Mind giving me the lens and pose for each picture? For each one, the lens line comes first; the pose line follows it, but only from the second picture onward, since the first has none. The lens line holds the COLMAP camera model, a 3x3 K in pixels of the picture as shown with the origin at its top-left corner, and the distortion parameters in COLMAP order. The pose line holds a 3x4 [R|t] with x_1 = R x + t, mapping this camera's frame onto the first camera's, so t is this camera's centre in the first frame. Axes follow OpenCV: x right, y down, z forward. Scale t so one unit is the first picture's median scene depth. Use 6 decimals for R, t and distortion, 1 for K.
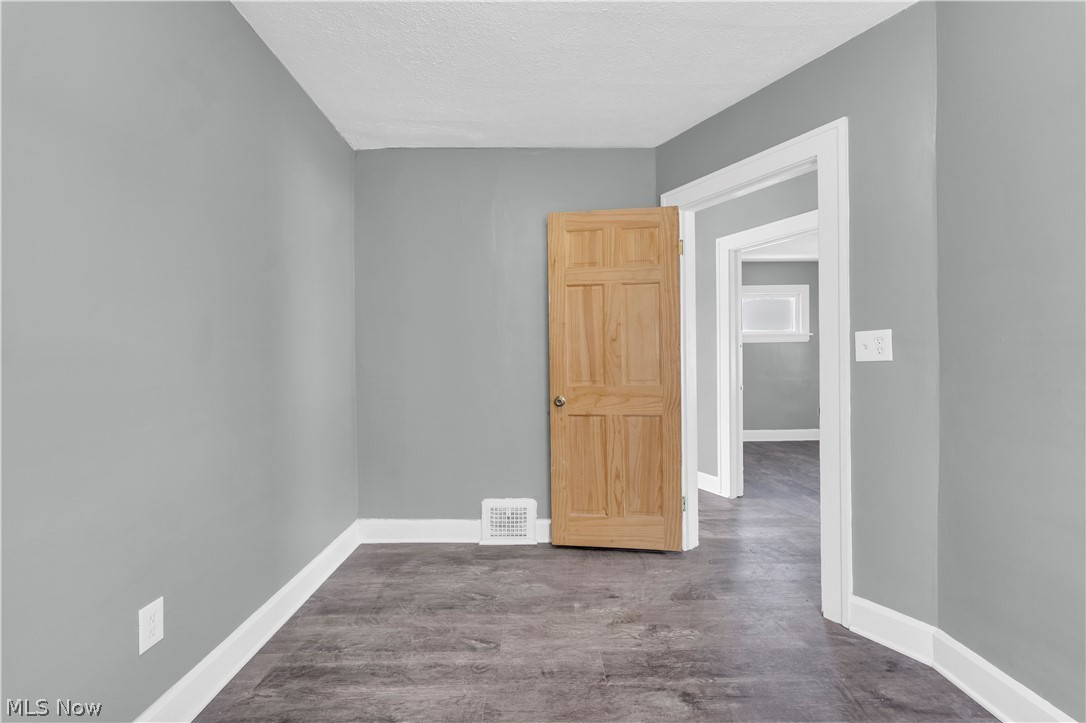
lens RADIAL K [[437.9, 0, 543.0], [0, 437.9, 361.5], [0, 0, 1]] dist [-0.000761, -0.000123]
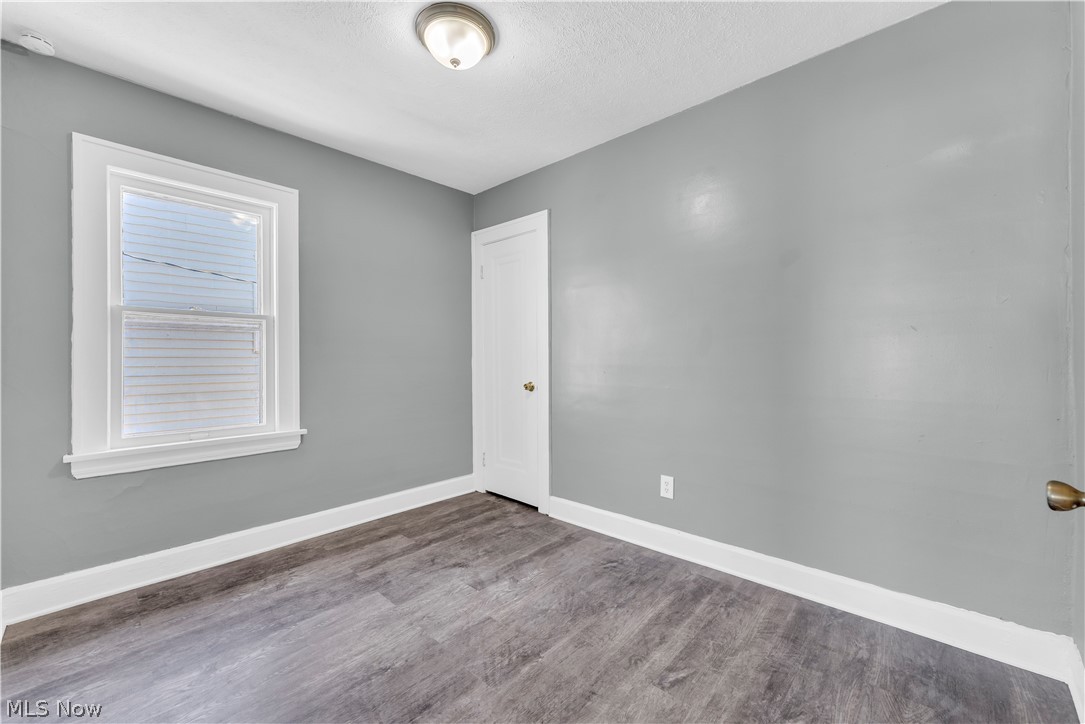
lens RADIAL K [[437.6, 0, 542.5], [0, 437.6, 362.0], [0, 0, 1]] dist [-0.002247, -0.000304]
pose [[-0.688973, 0.017617, -0.724573, 0.677178], [0.009417, 0.999838, 0.015356, 0.001215], [0.724726, 0.003756, -0.689027, 1.446942]]
